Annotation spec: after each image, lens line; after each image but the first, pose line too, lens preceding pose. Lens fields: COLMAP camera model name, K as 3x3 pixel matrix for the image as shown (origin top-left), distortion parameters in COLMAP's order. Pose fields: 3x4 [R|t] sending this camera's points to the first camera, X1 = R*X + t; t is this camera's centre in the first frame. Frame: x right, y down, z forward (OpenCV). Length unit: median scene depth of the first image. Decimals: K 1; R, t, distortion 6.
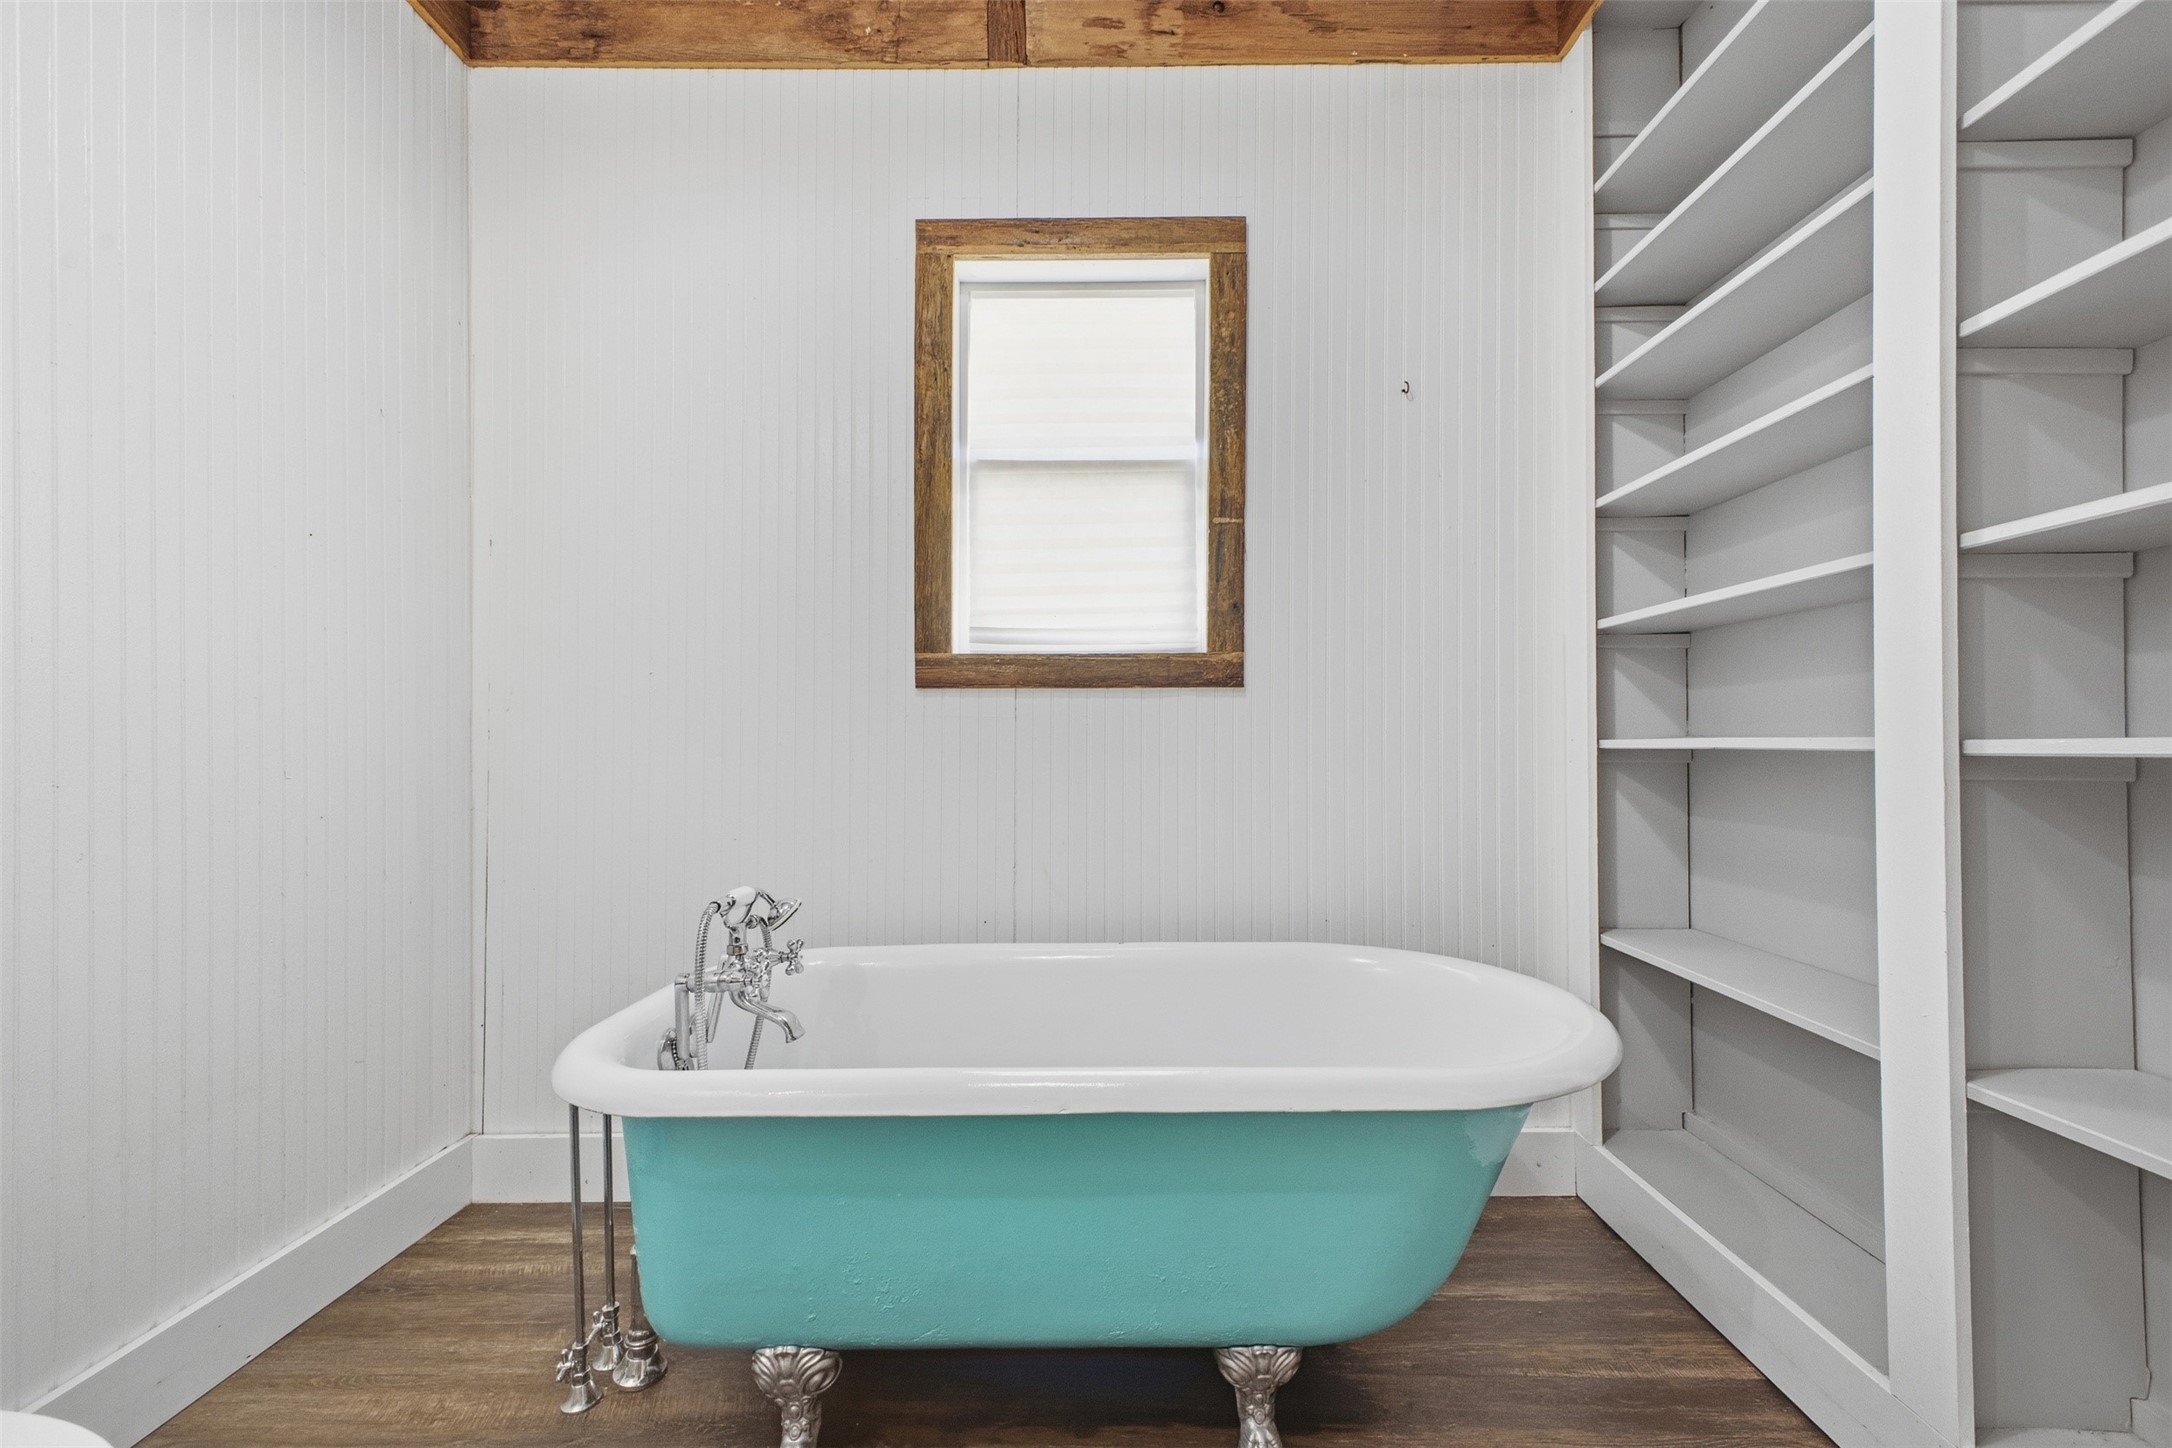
lens RADIAL K [[865.1, 0, 1103.4], [0, 865.1, 732.9], [0, 0, 1]] dist [0.008348, -0.001345]
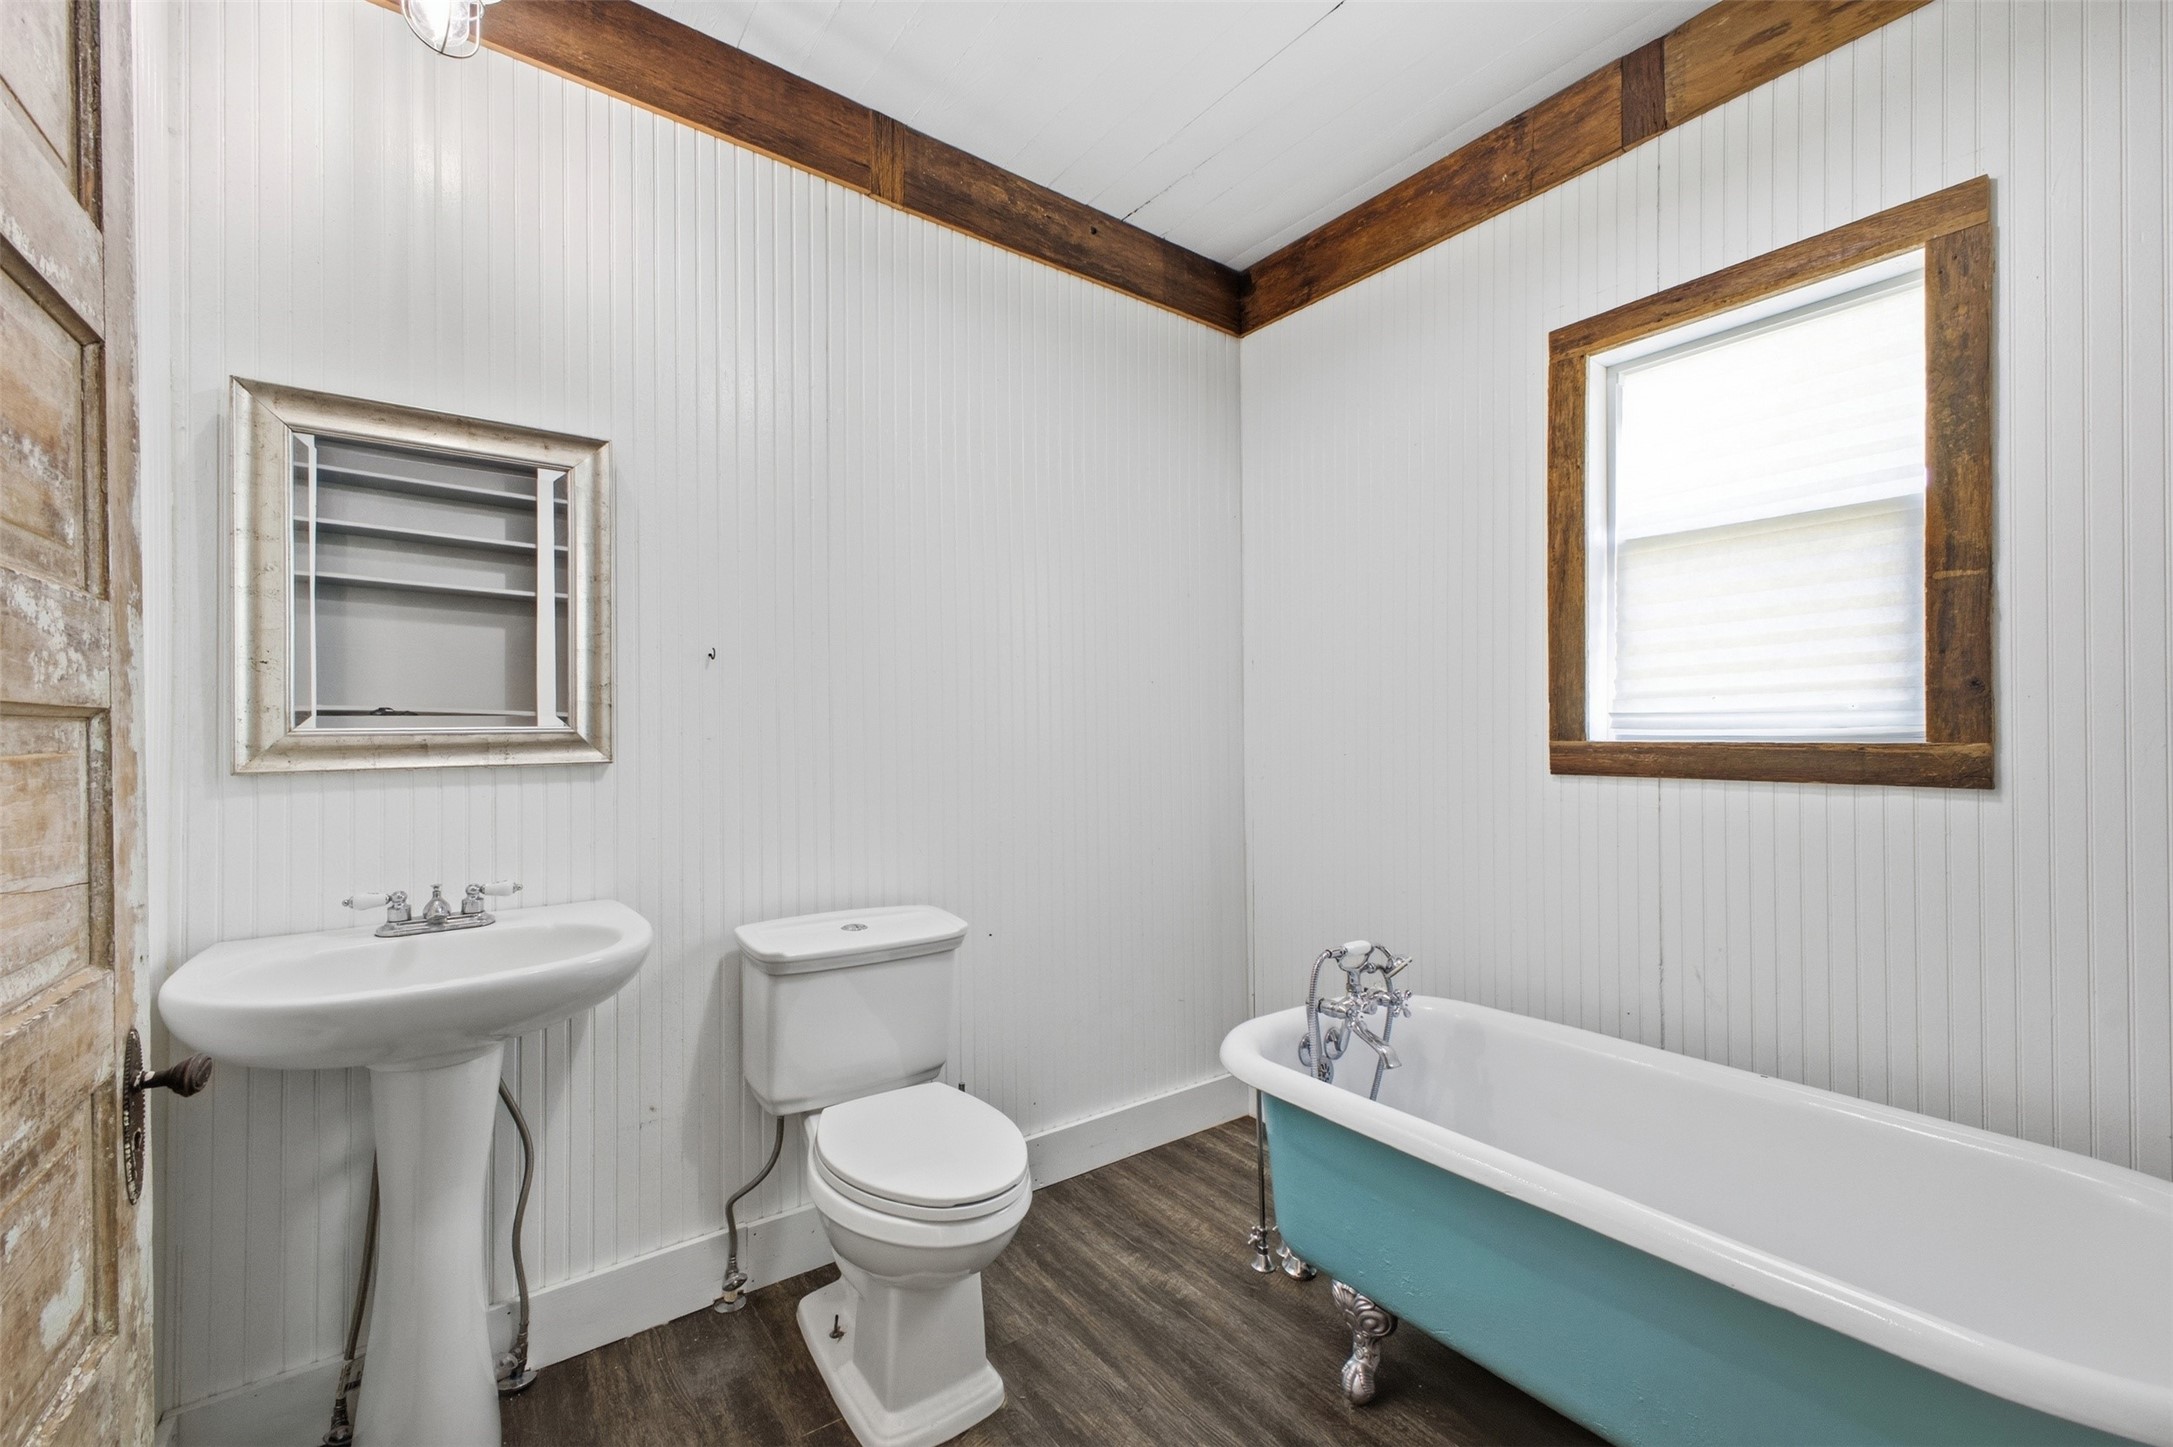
lens RADIAL K [[865.5, 0, 1071.9], [0, 865.5, 727.6], [0, 0, 1]] dist [0.008348, -0.001345]
pose [[0.593740, -0.011898, -0.804569, 0.294983], [0.008458, 0.999928, -0.008545, -0.105674], [0.804612, -0.001731, 0.593798, -0.106573]]
